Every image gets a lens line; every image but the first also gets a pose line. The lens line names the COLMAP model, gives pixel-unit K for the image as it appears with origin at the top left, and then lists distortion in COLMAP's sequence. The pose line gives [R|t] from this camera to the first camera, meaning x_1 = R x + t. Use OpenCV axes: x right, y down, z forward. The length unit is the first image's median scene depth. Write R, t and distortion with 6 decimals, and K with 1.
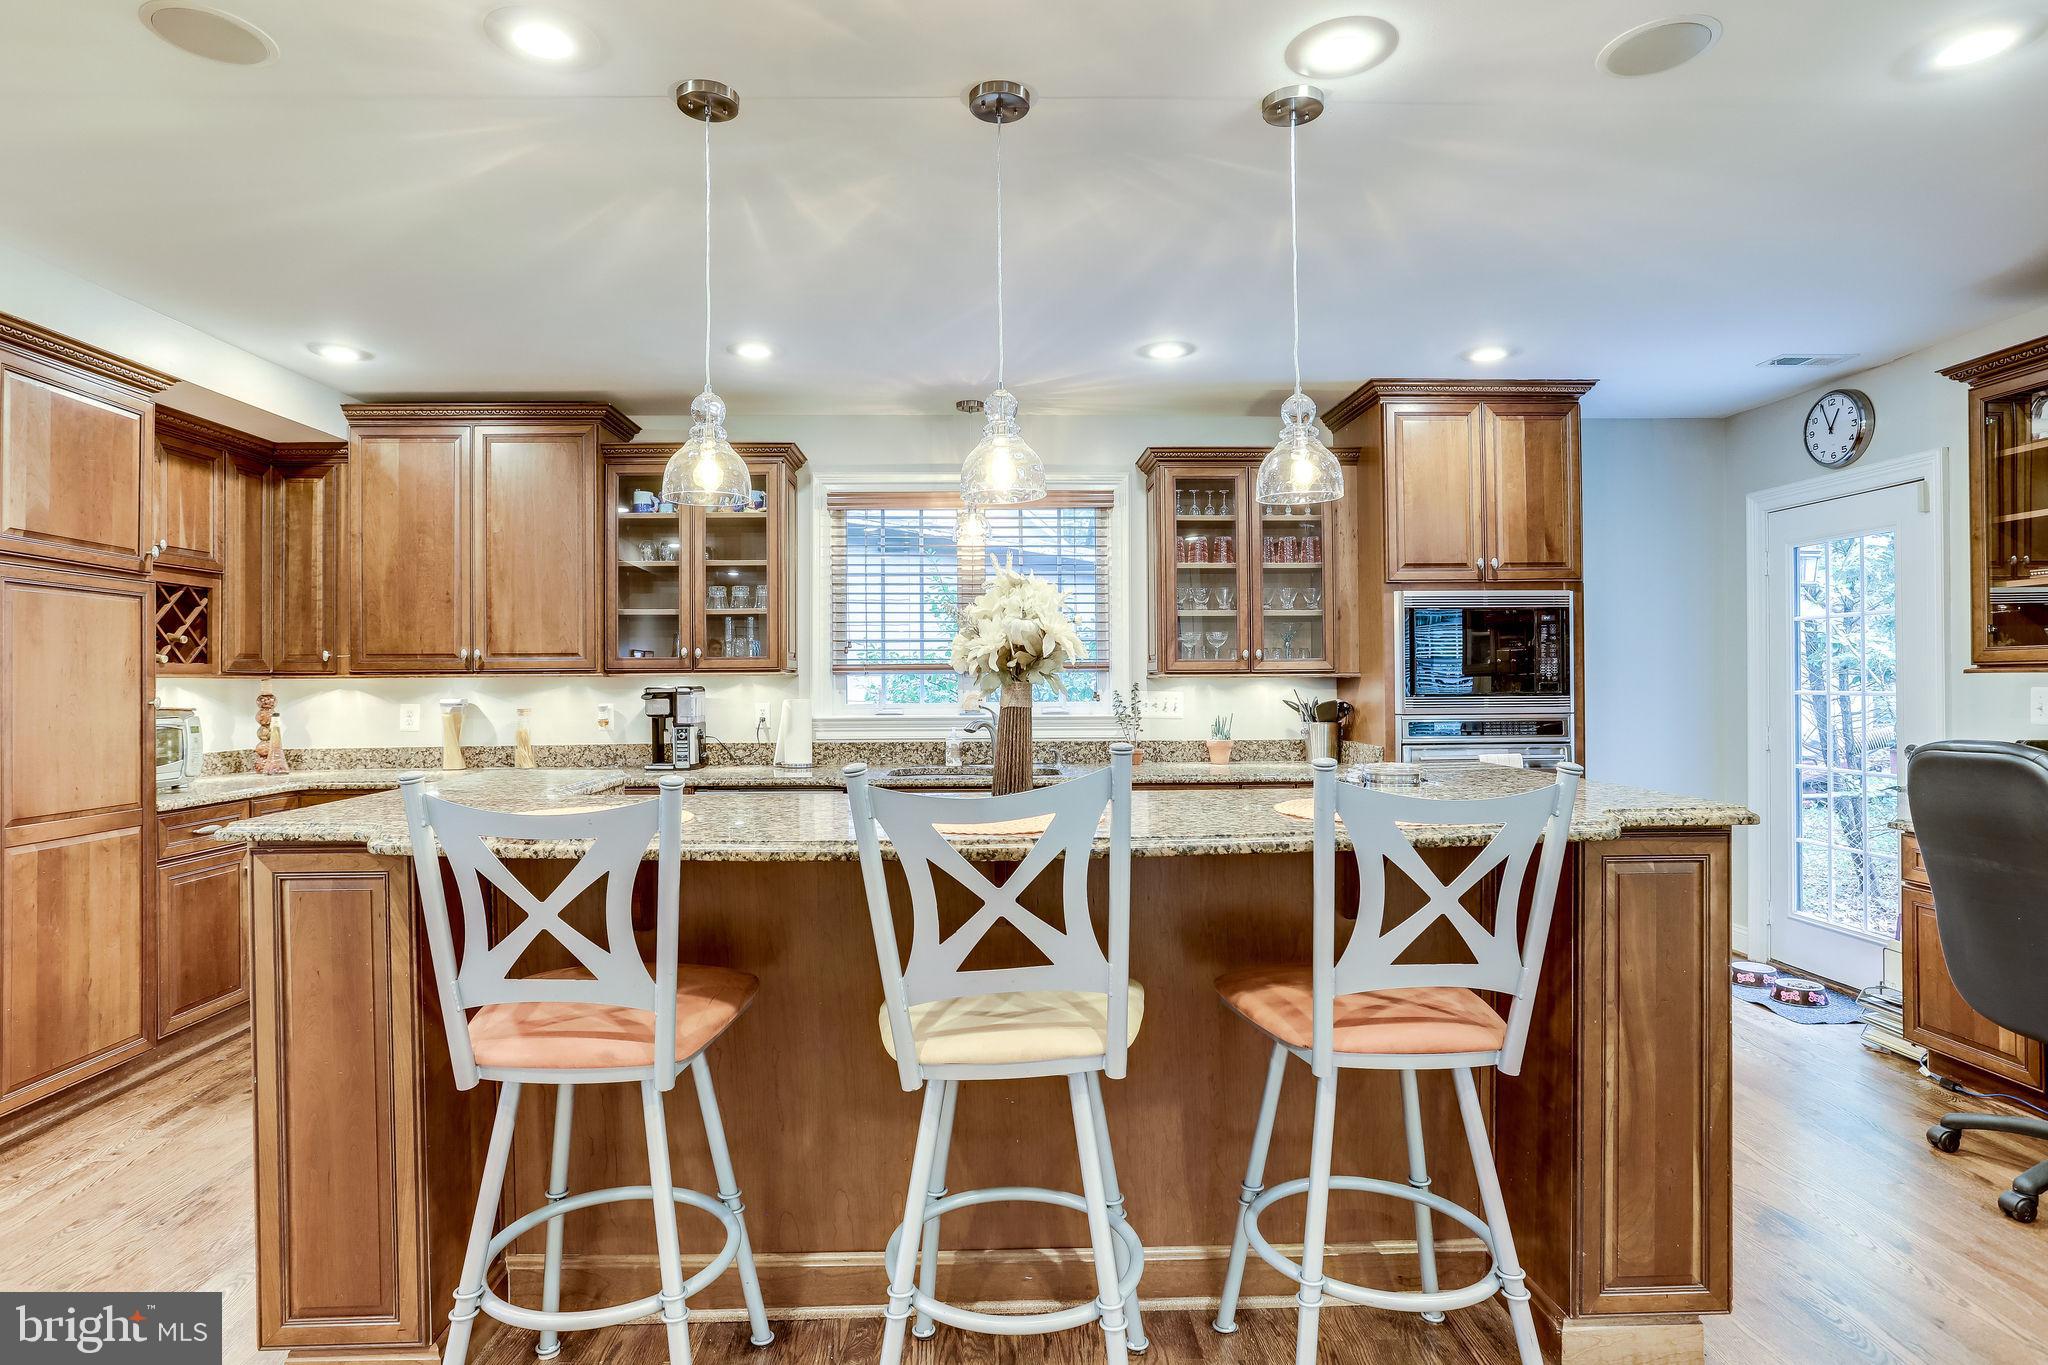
lens RADIAL K [[1076.6, 0, 1005.0], [0, 1076.6, 676.1], [0, 0, 1]] dist [-0.049767, 0.033057]
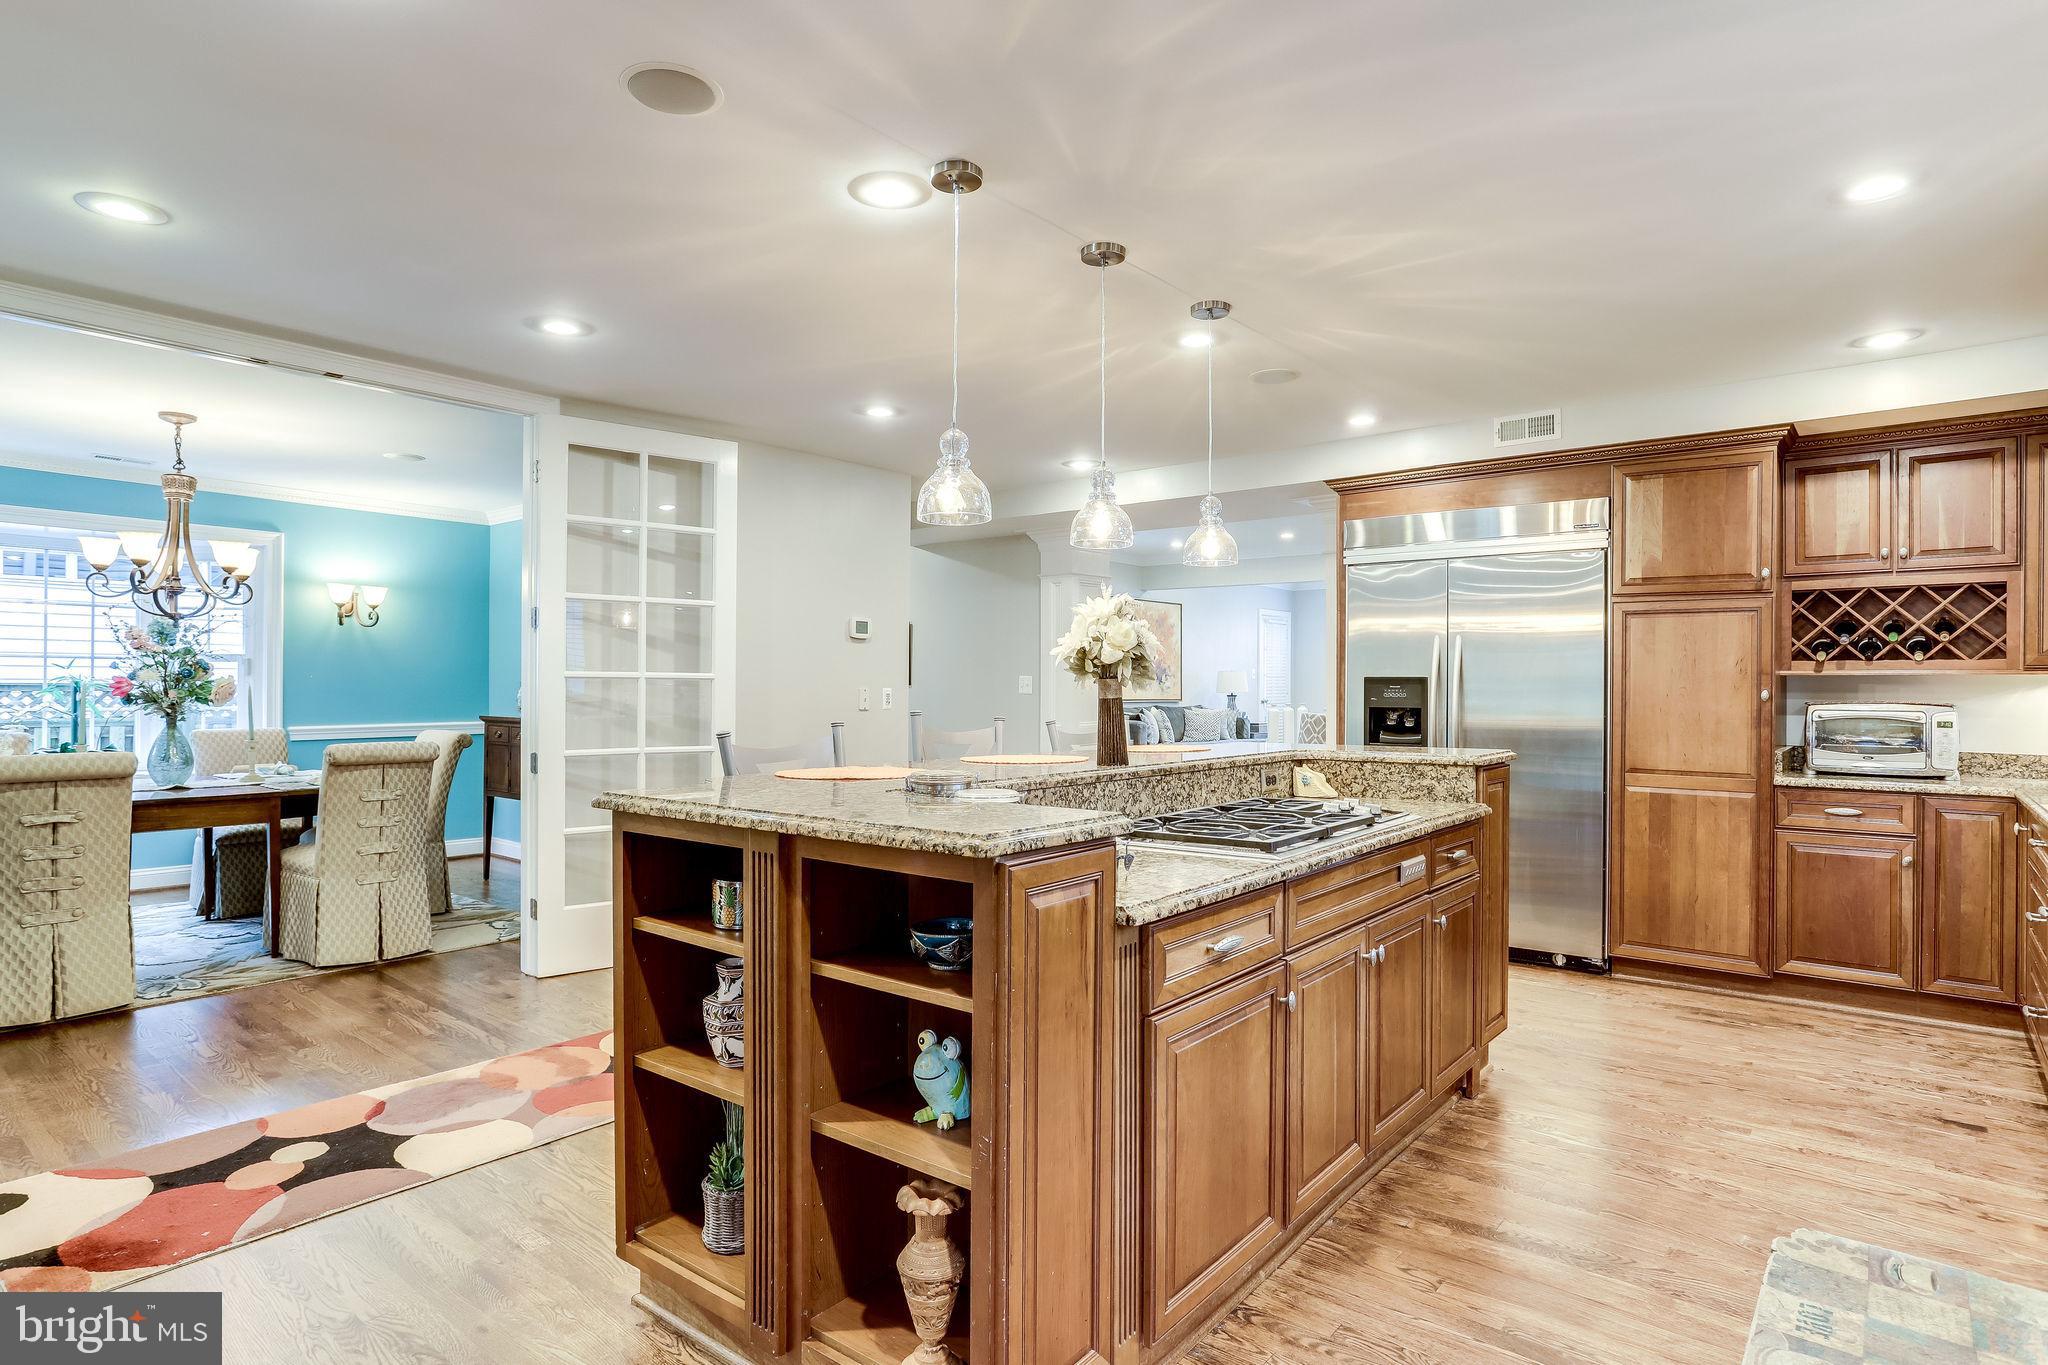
lens RADIAL K [[1070.0, 0, 1022.8], [0, 1070.0, 681.7], [0, 0, 1]] dist [-0.049420, 0.034344]
pose [[-0.653840, 0.002924, -0.756627, 0.542053], [0.005635, 0.999984, -0.001005, 0.004397], [0.756612, -0.004921, -0.653846, 0.904403]]
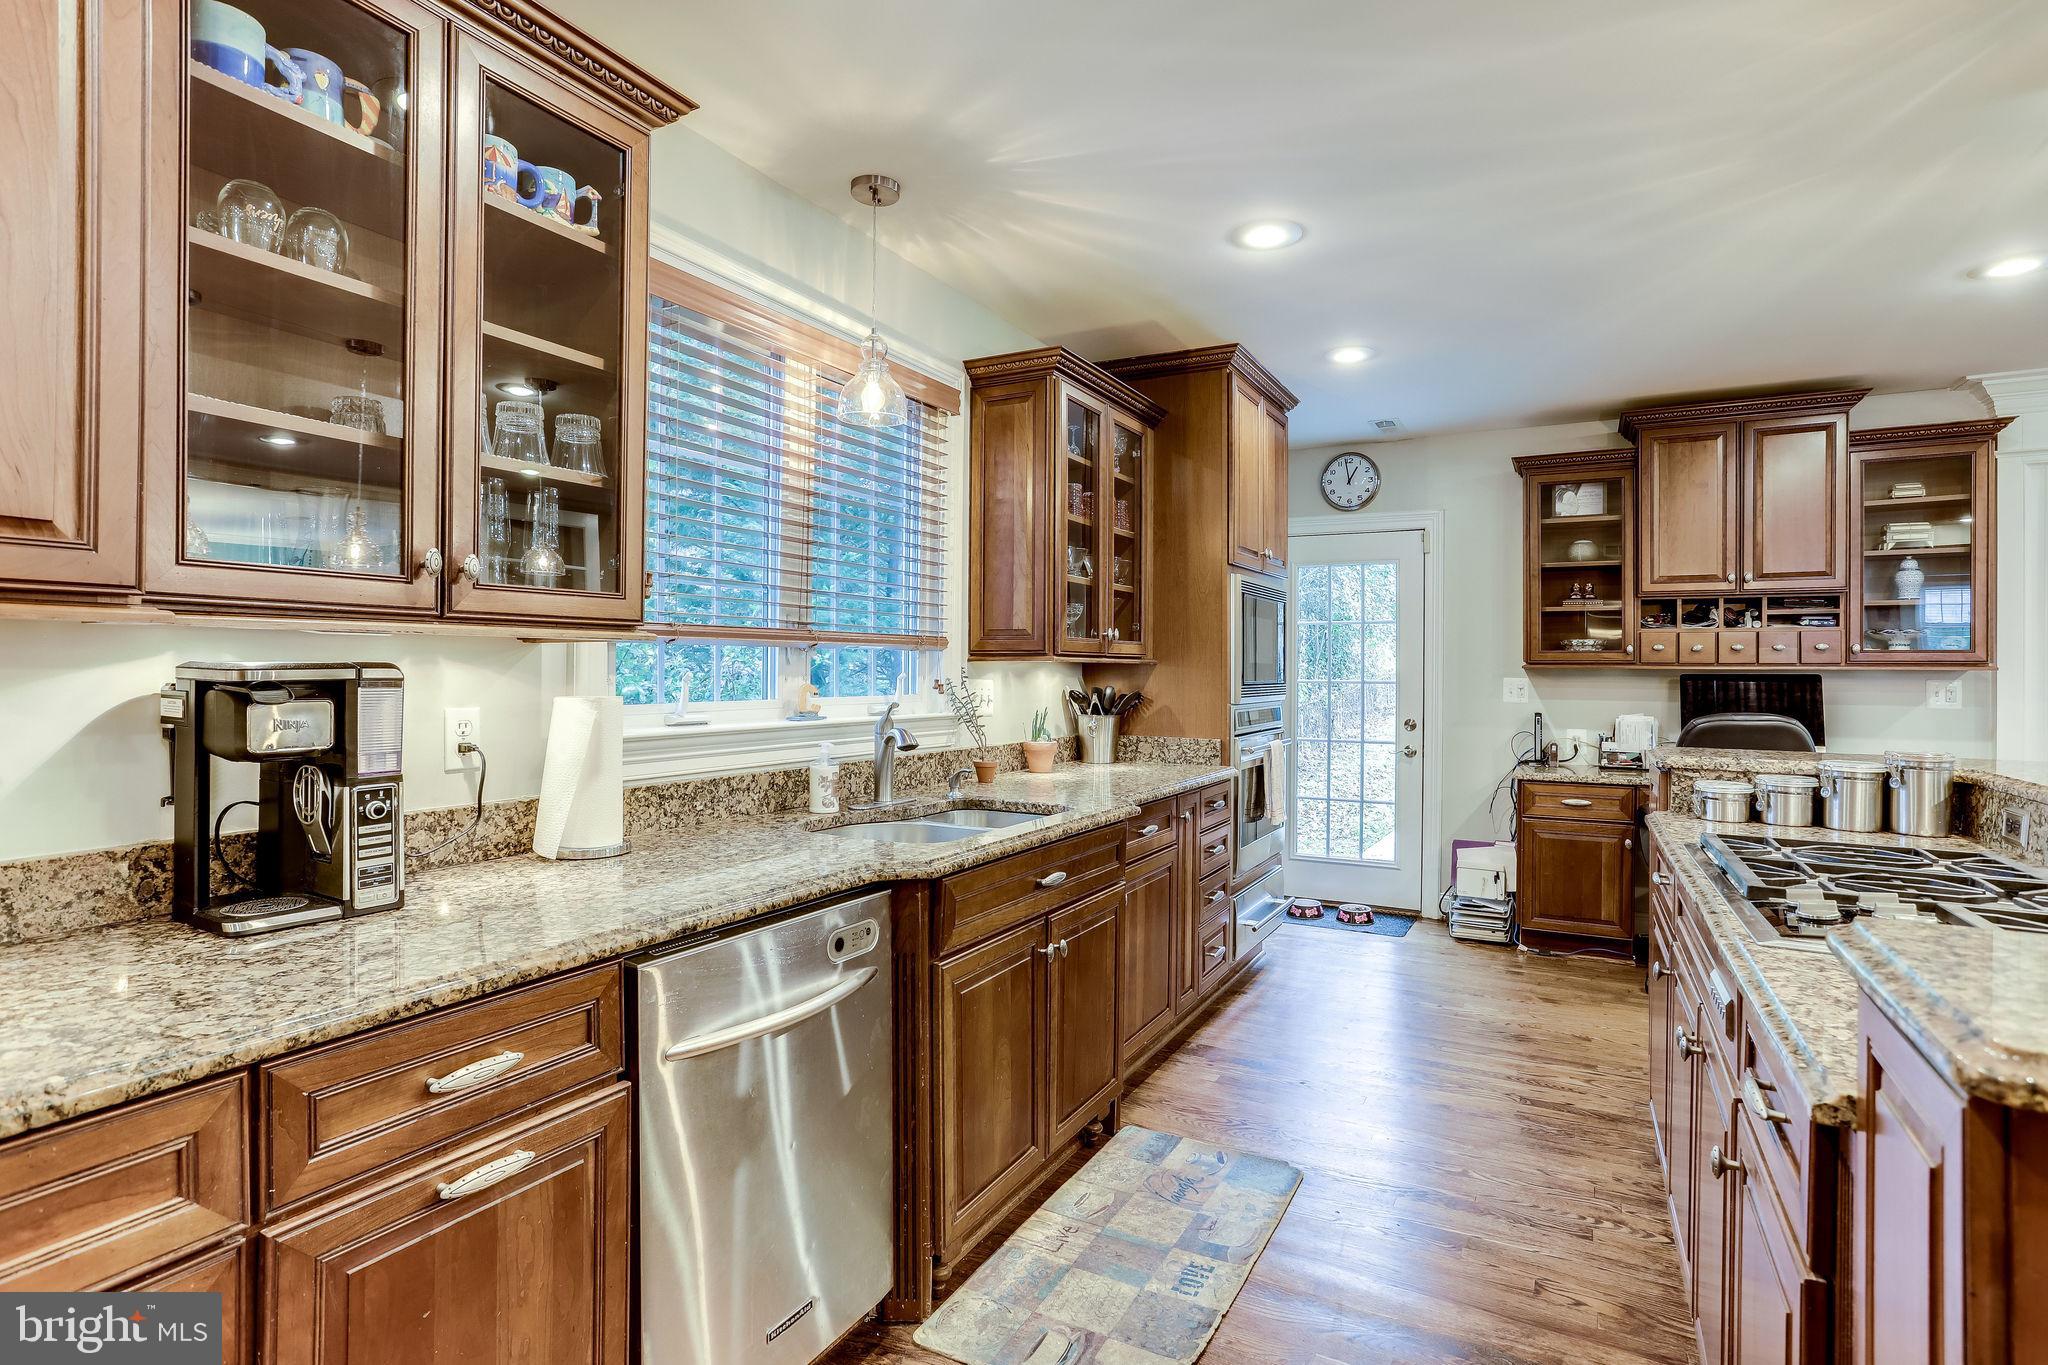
lens RADIAL K [[1021.7, 0, 1025.5], [0, 1021.7, 668.0], [0, 0, 1]] dist [-0.050727, 0.027532]
pose [[0.497001, 0.011650, 0.867672, -0.501967], [-0.013868, 0.999889, -0.005482, 0.010939], [-0.867639, -0.009308, 0.497107, 0.707885]]
